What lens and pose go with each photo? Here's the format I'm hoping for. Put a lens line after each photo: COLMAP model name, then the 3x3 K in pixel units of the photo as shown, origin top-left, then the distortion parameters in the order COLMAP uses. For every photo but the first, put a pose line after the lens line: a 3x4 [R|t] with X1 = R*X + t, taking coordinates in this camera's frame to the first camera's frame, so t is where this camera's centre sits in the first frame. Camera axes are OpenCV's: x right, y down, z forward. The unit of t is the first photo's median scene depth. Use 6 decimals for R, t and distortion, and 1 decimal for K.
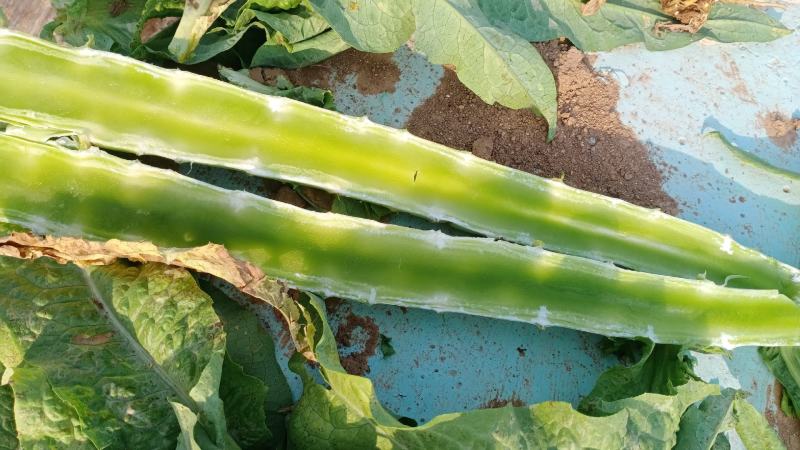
lens RADIAL K [[605.6, 0, 400.0], [0, 605.6, 225.0], [0, 0, 1]] dist [0.042426, -0.091638]
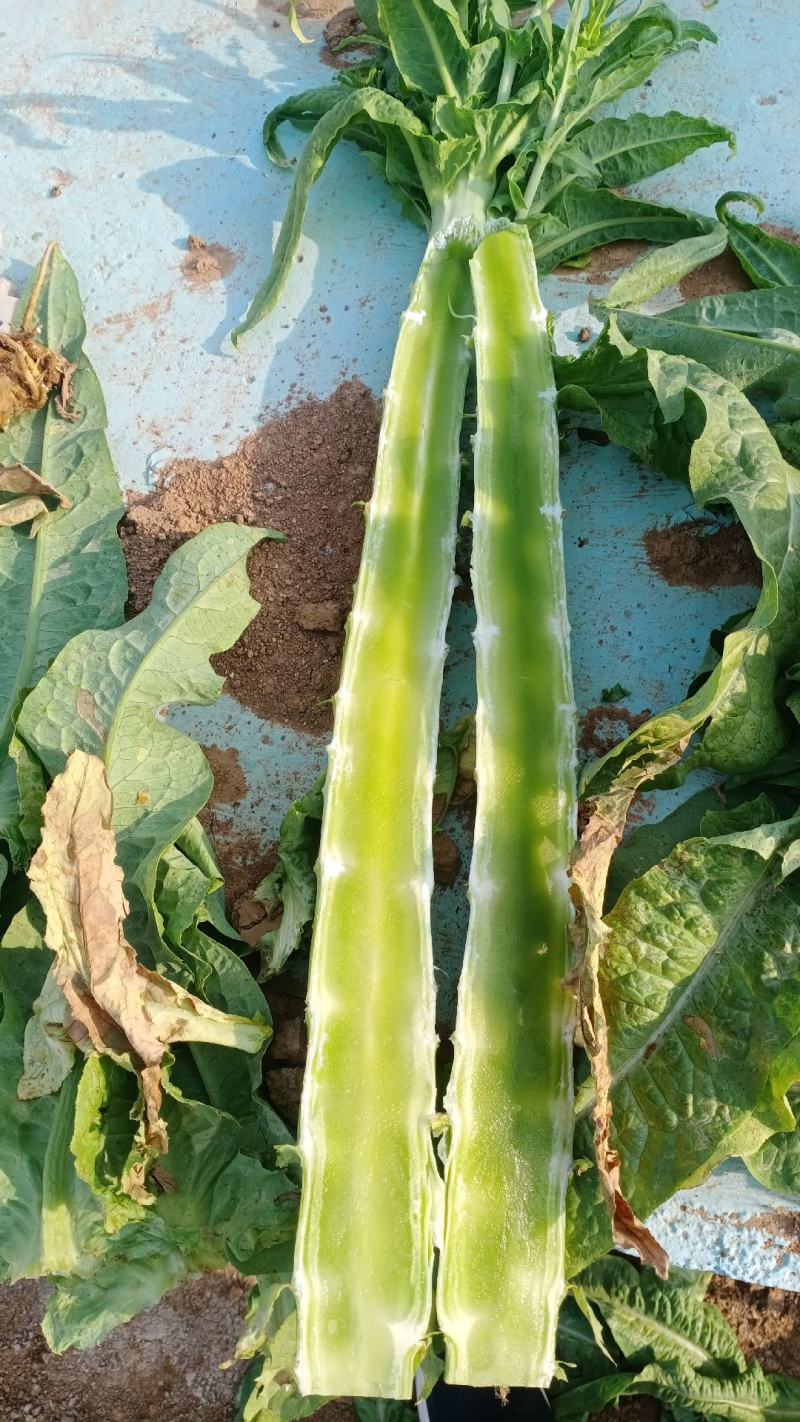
lens RADIAL K [[1031.7, 0, 400.0], [0, 1031.7, 711.0], [0, 0, 1]] dist [0.056110, -0.094961]
pose [[-0.129413, -0.969360, 0.208790, -0.284082], [0.955879, -0.065955, 0.286261, -0.448544], [-0.263719, 0.236624, 0.935126, -0.188514]]
